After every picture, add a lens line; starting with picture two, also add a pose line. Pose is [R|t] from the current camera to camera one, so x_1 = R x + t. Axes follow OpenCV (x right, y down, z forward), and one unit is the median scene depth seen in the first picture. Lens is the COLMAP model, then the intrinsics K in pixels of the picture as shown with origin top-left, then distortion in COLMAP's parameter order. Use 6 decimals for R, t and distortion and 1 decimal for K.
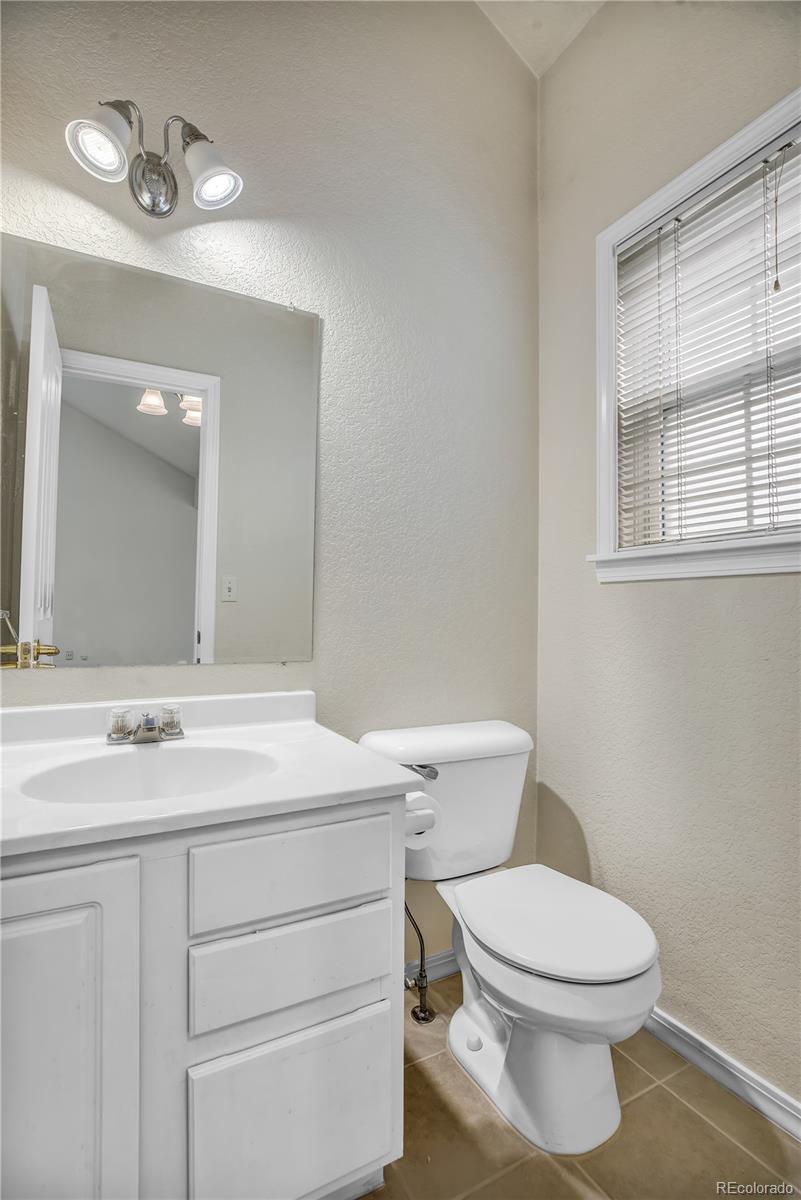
lens RADIAL K [[566.1, 0, 395.5], [0, 566.1, 601.6], [0, 0, 1]] dist [-0.024415, 0.001287]
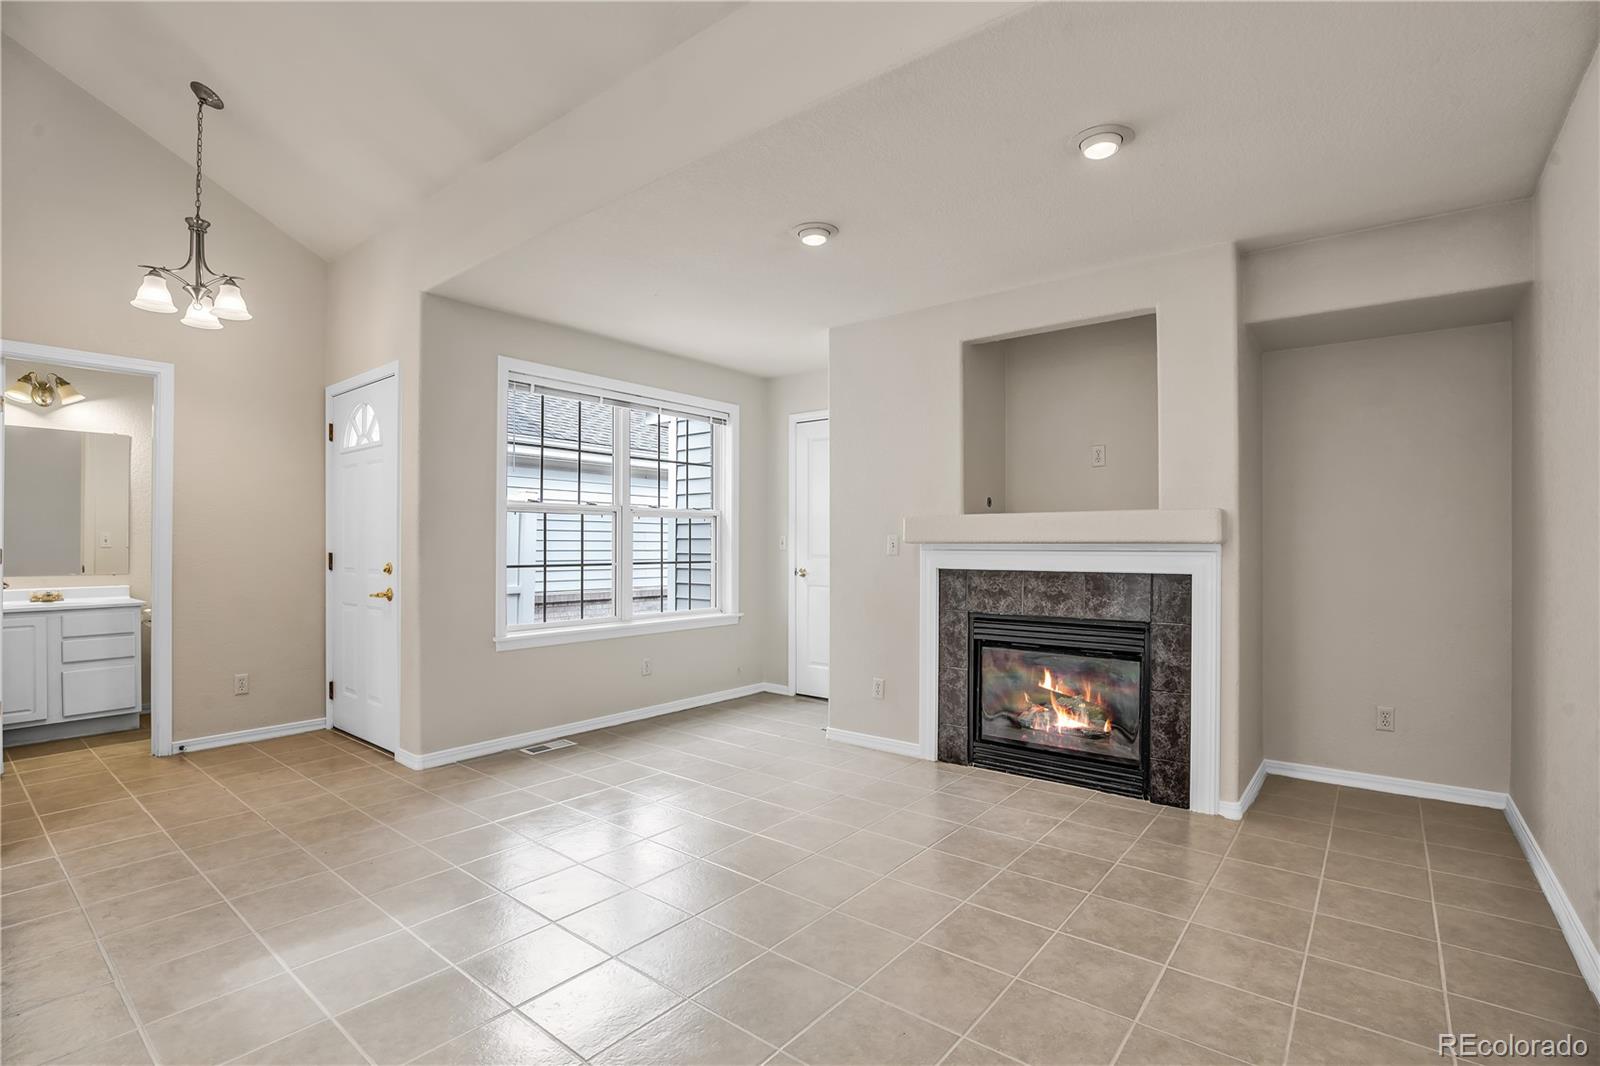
lens RADIAL K [[754.7, 0, 816.0], [0, 754.7, 554.7], [0, 0, 1]] dist [-0.024415, 0.001287]
pose [[0.923093, -0.010547, 0.384432, 1.627435], [-0.002054, 0.999474, 0.032353, -0.104427], [-0.384571, -0.030654, 0.922586, -3.713706]]
